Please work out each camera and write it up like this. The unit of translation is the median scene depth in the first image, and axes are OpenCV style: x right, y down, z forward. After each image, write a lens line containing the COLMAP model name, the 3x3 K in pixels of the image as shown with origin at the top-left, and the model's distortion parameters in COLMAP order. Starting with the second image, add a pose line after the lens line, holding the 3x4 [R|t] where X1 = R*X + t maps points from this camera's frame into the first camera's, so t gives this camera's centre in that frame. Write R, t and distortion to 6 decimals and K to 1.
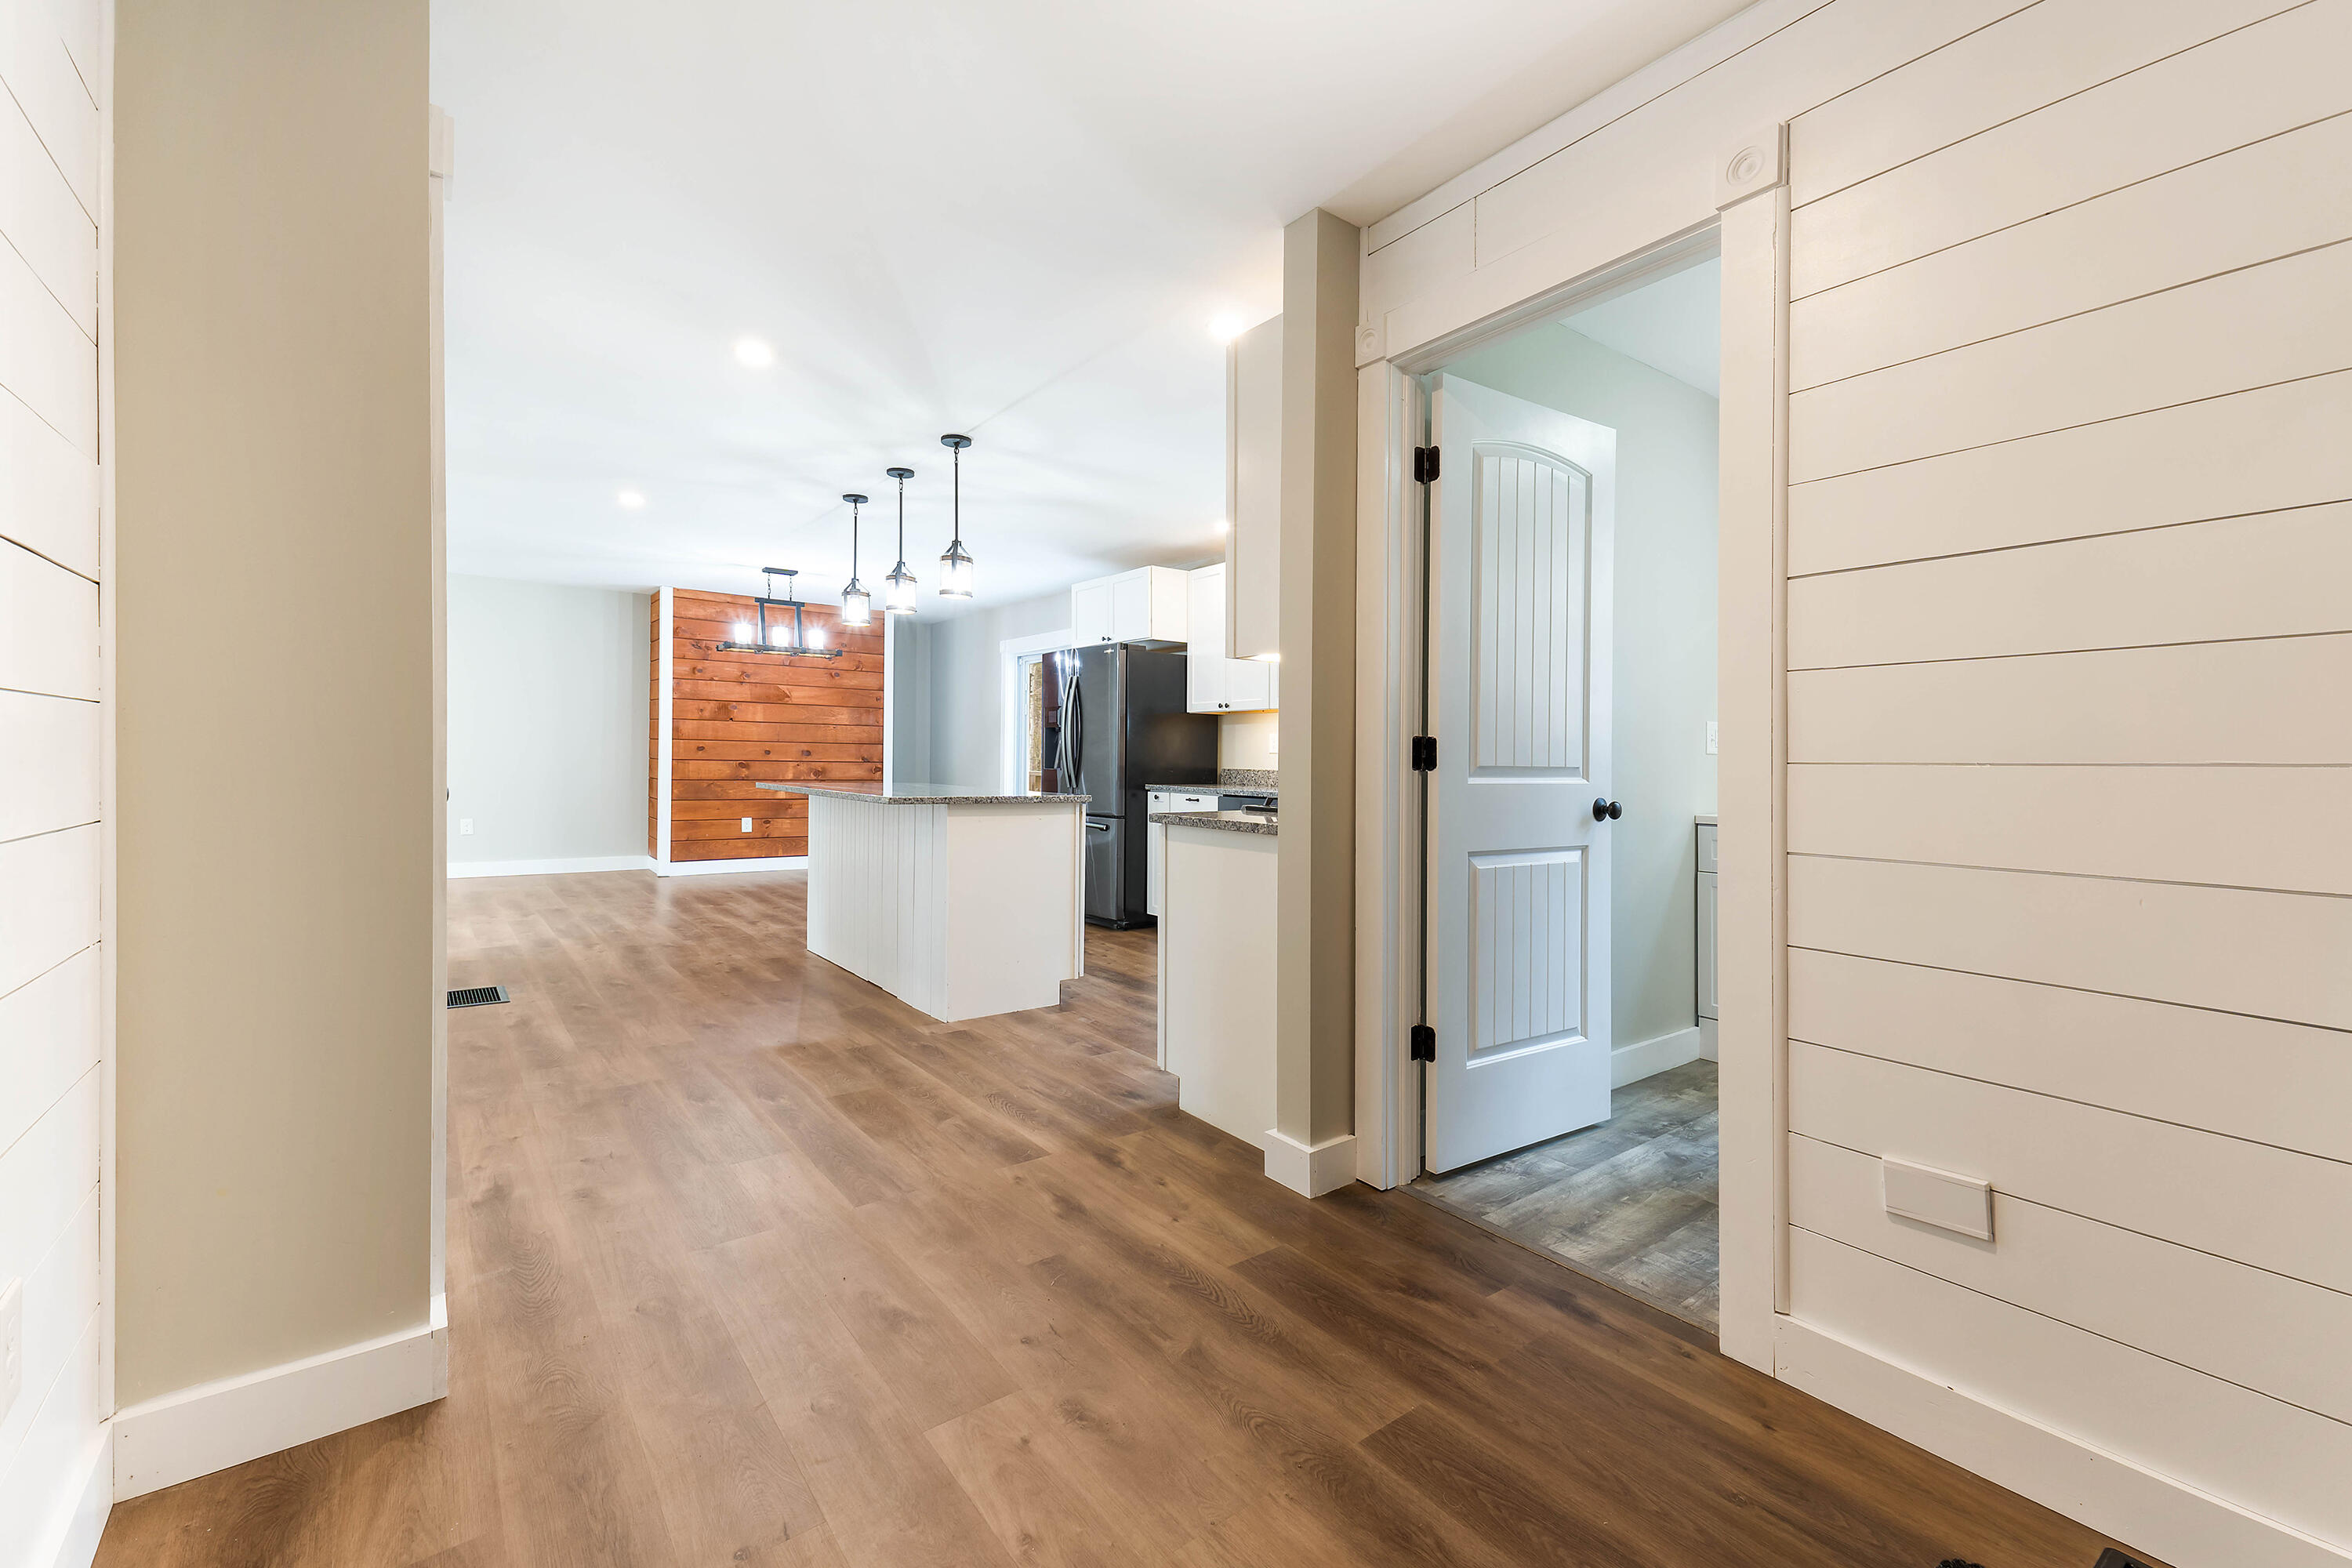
lens RADIAL K [[964.2, 0, 1178.2], [0, 964.2, 774.8], [0, 0, 1]] dist [0.028571, -0.002915]
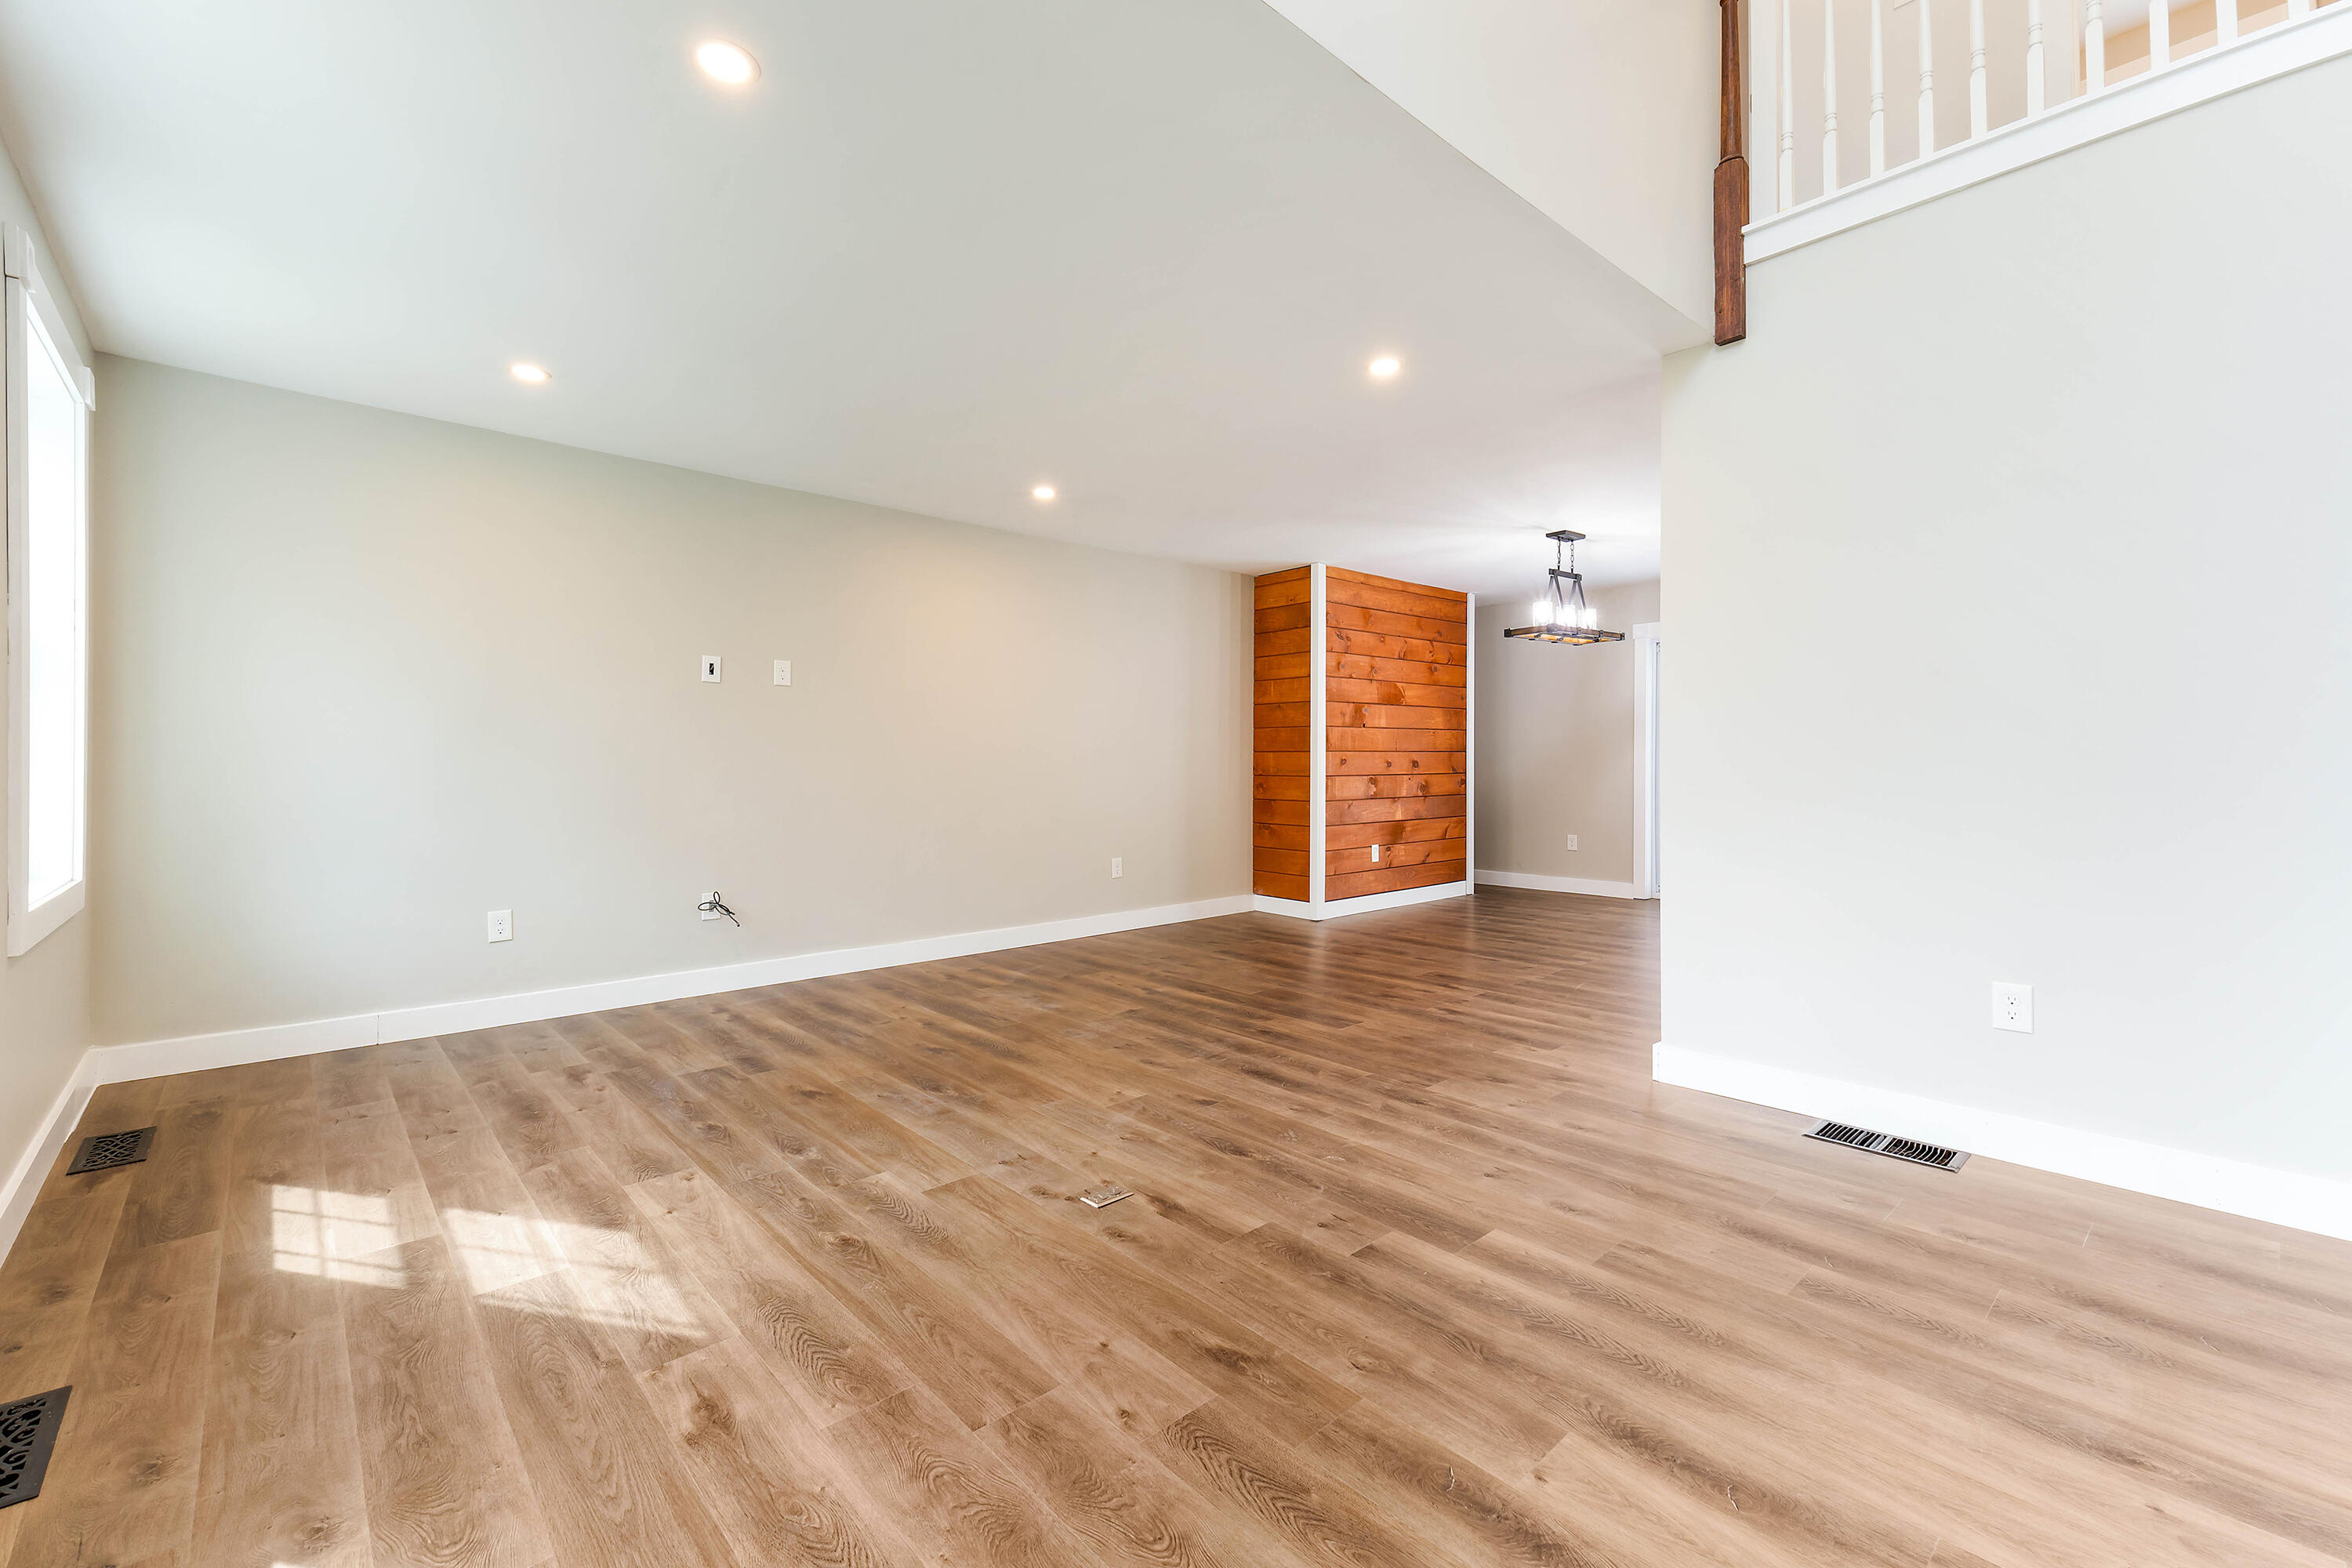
lens RADIAL K [[964.2, 0, 1200.4], [0, 964.2, 770.2], [0, 0, 1]] dist [0.028571, -0.002915]
pose [[0.995152, -0.023194, 0.095574, -0.772766], [0.023829, 0.999701, -0.005511, -0.020319], [-0.095417, 0.007762, 0.995407, 0.229271]]
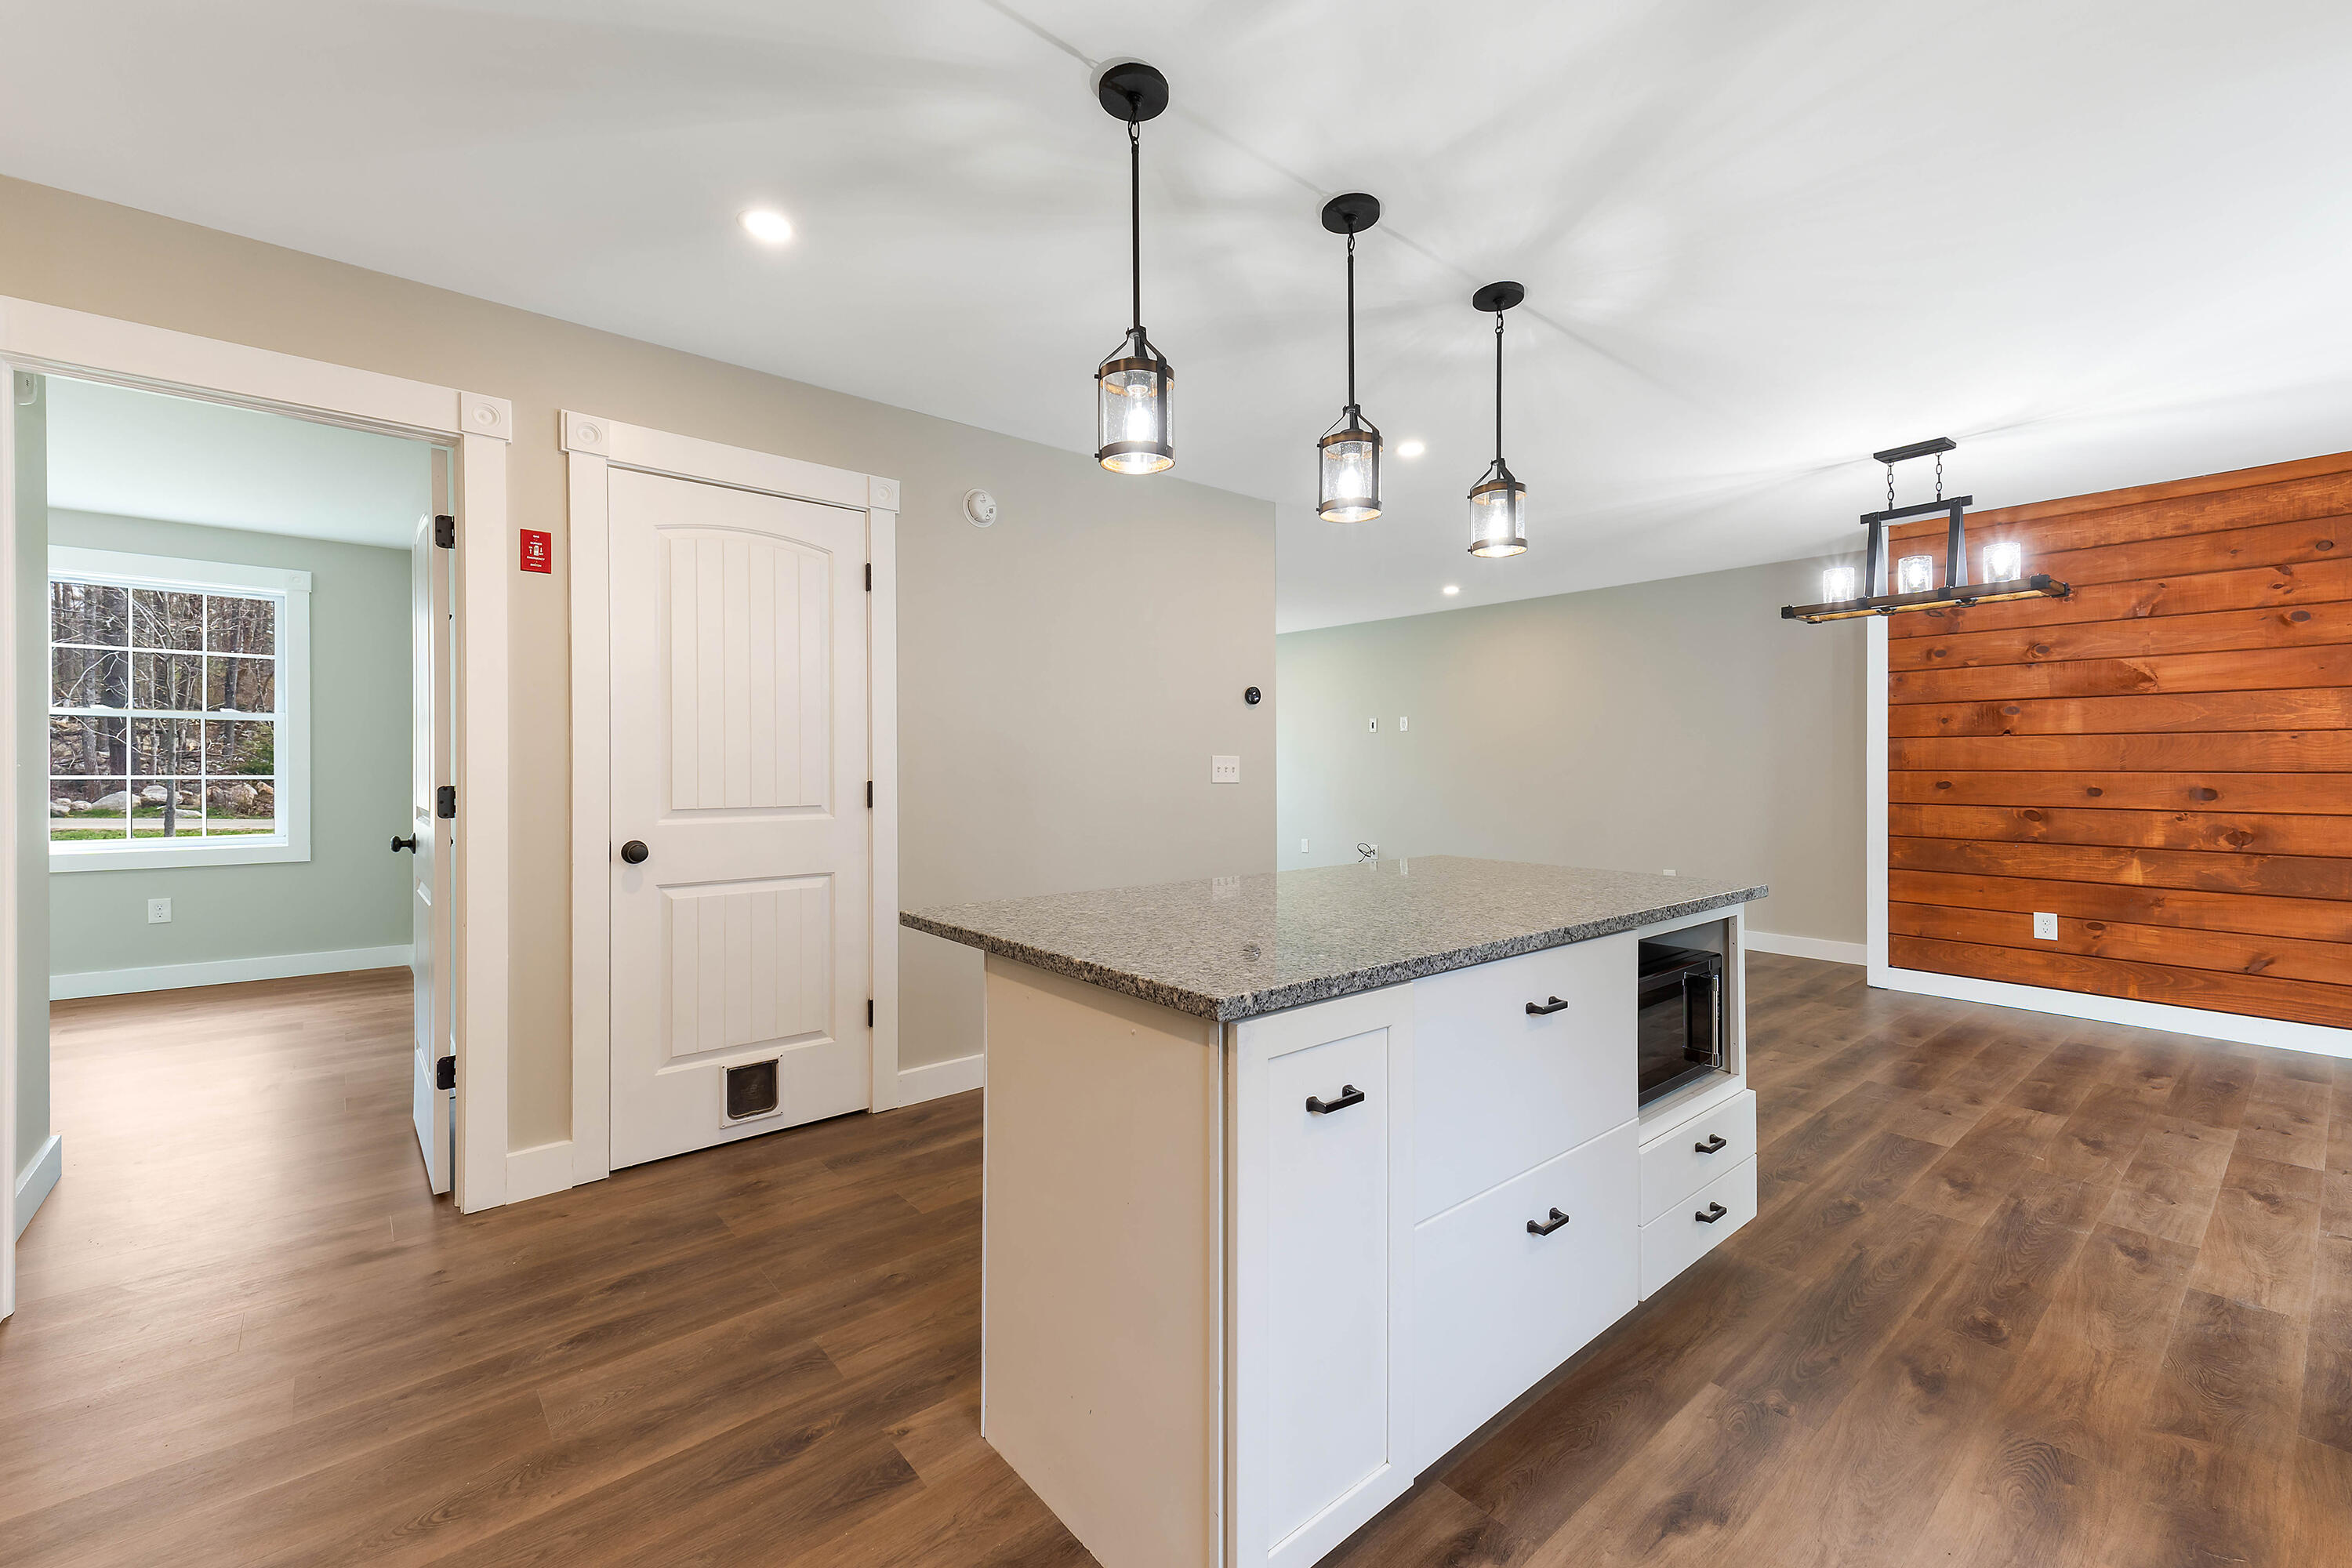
lens RADIAL K [[964.2, 0, 1150.8], [0, 964.2, 780.6], [0, 0, 1]] dist [0.028571, -0.002915]
pose [[0.016645, 0.003531, -0.999855, 0.111548], [-0.016117, 0.999865, 0.003262, -0.026547], [0.999732, 0.016060, 0.016699, 0.567288]]
